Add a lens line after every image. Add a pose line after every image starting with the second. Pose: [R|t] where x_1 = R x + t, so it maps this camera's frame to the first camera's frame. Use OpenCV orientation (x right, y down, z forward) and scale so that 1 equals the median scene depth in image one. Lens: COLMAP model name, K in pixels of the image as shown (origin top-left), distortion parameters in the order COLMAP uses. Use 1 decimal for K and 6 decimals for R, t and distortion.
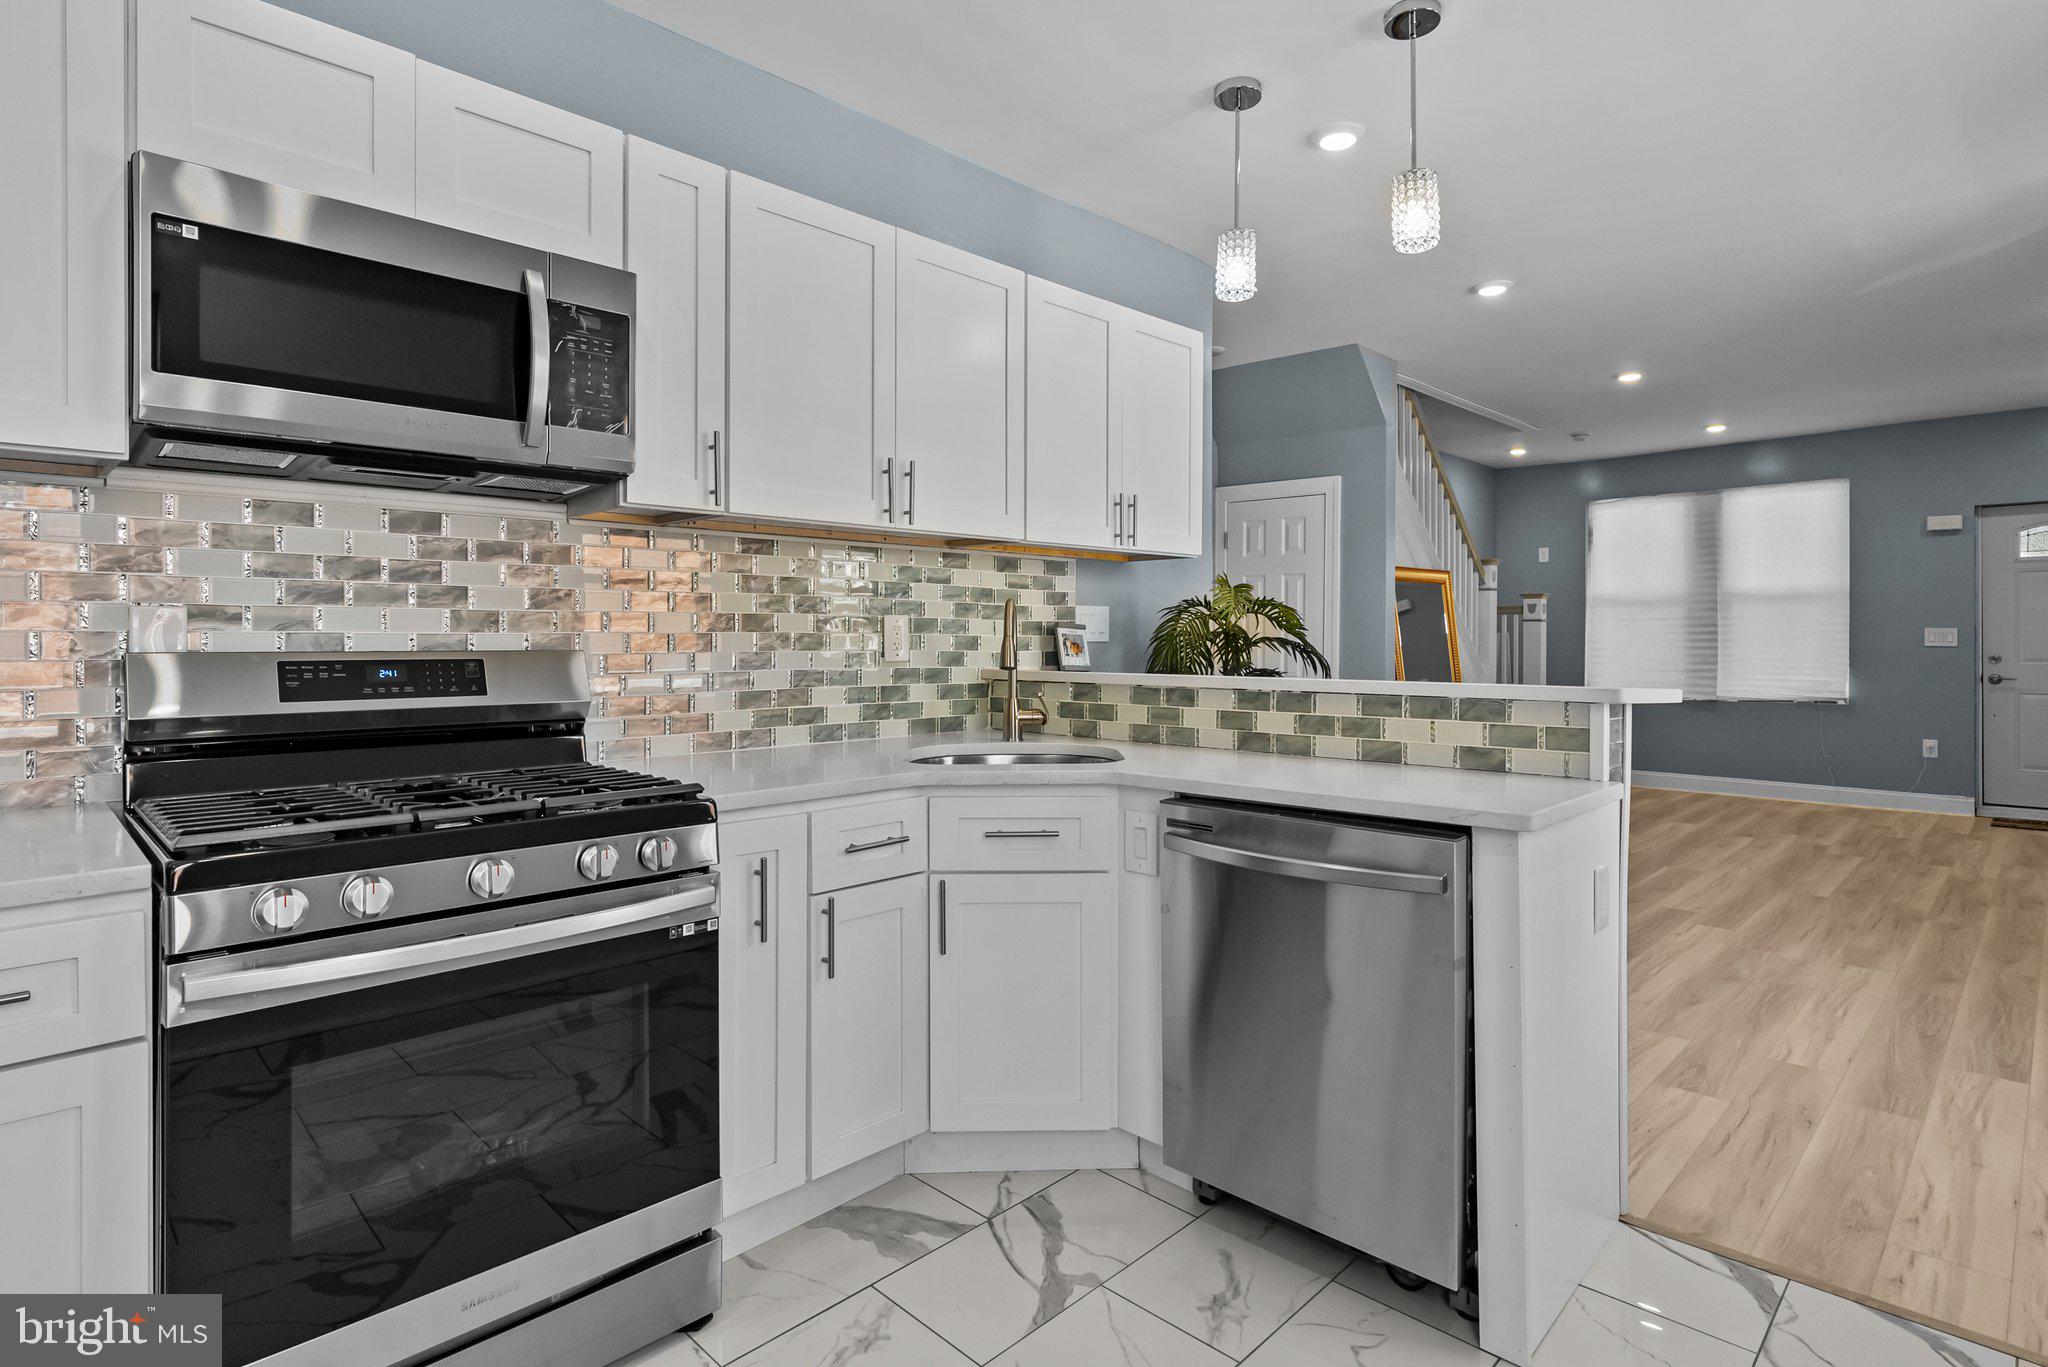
lens RADIAL K [[1037.6, 0, 1033.1], [0, 1037.6, 653.9], [0, 0, 1]] dist [-0.003236, 0.000279]
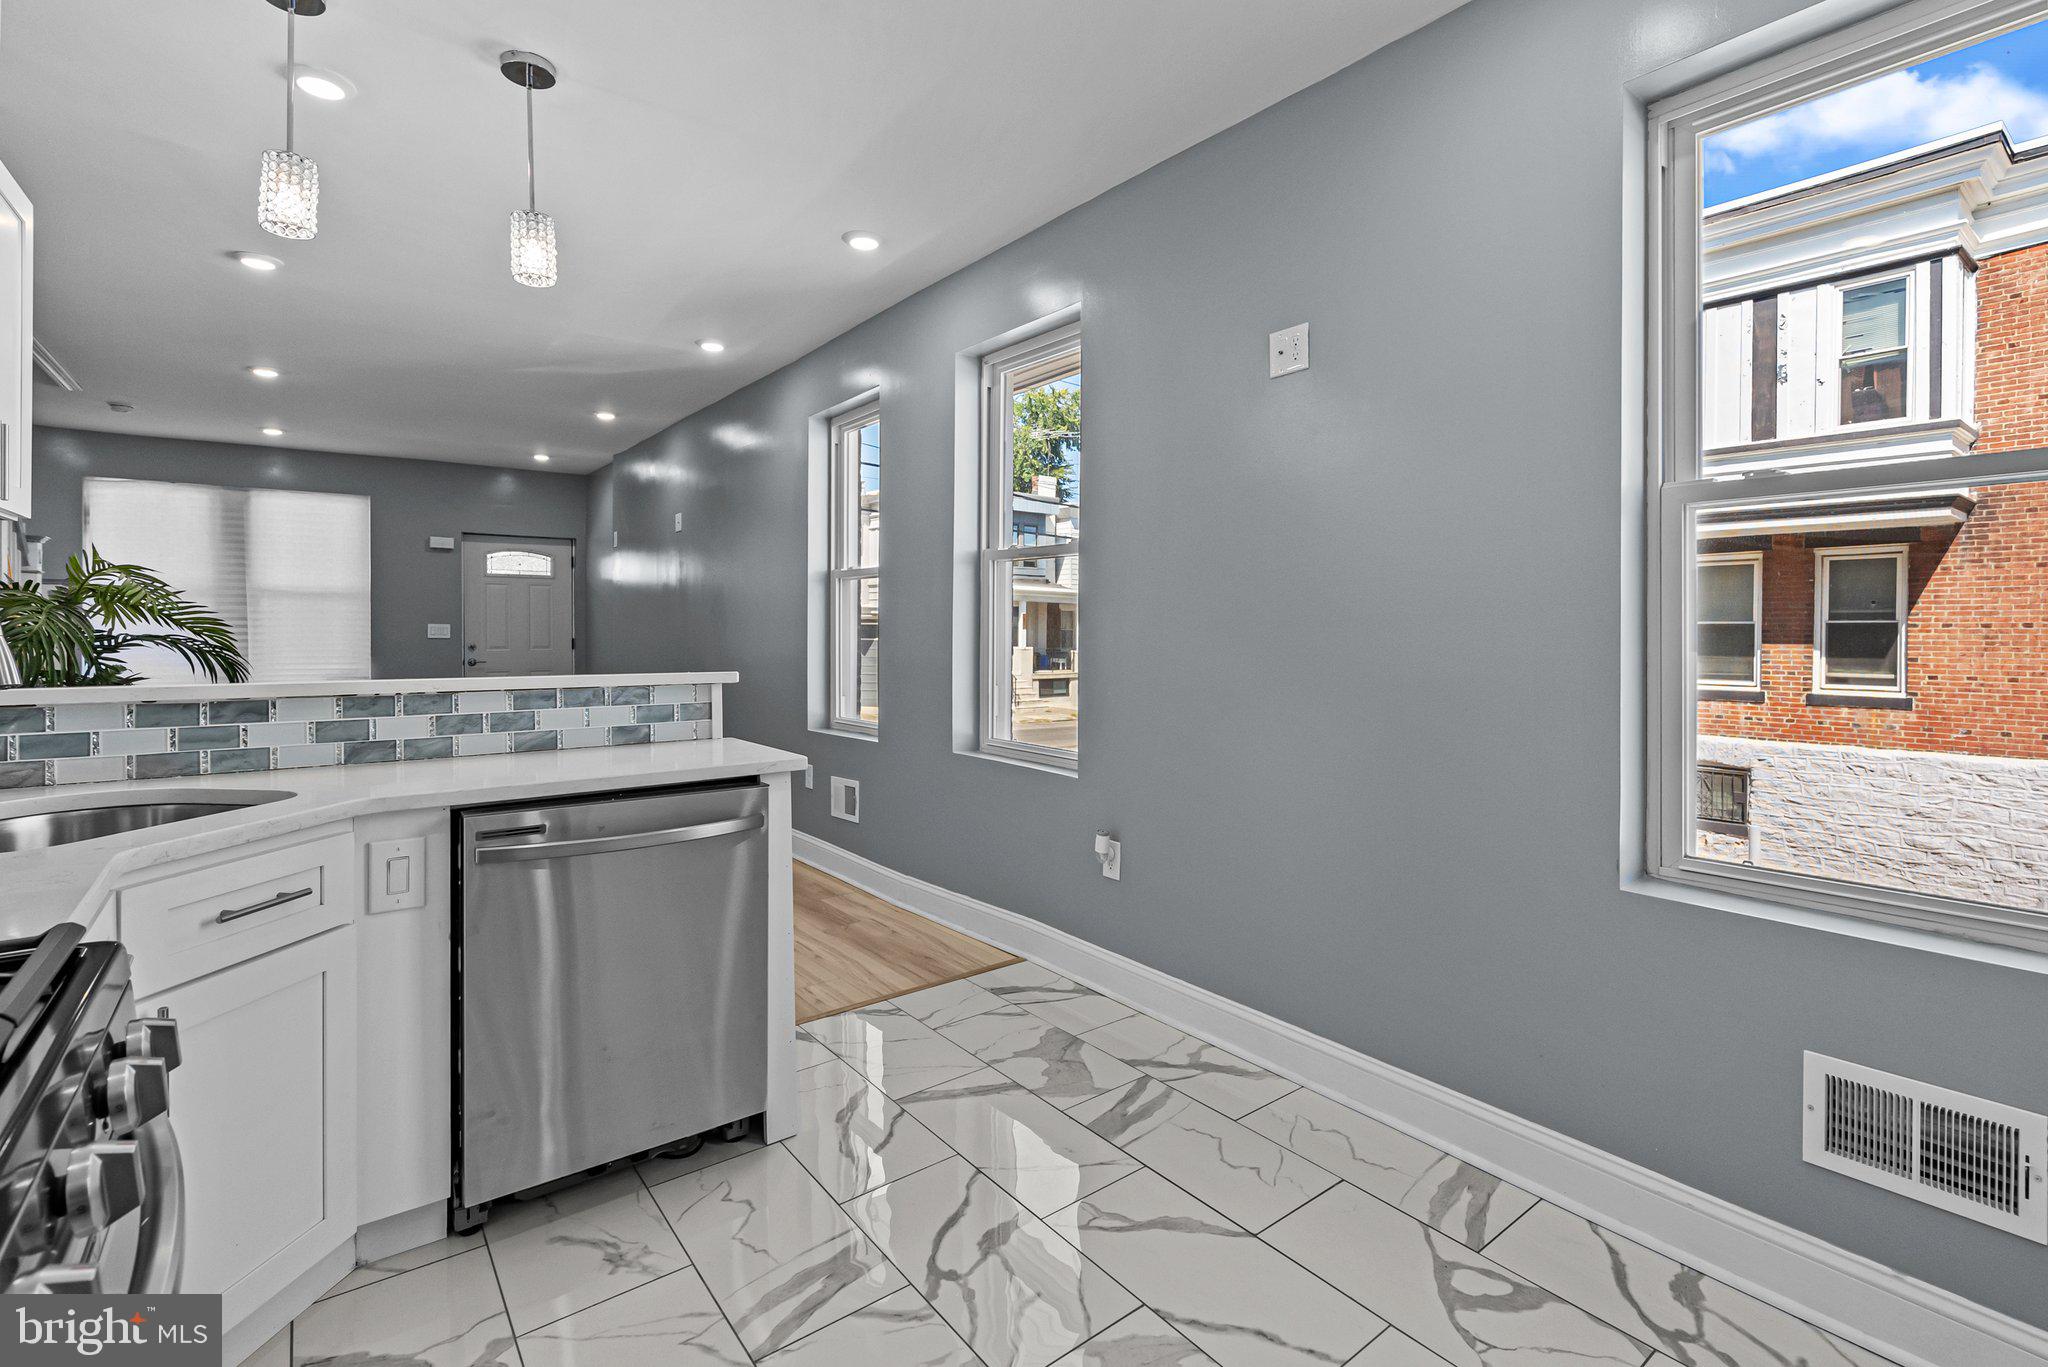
lens RADIAL K [[947.9, 0, 1027.9], [0, 947.9, 651.0], [0, 0, 1]] dist [-0.002703, -0.000397]
pose [[0.127529, -0.019073, 0.991651, -0.543961], [0.010778, 0.999783, 0.017844, -0.012119], [-0.991776, 0.008412, 0.127706, 0.334053]]
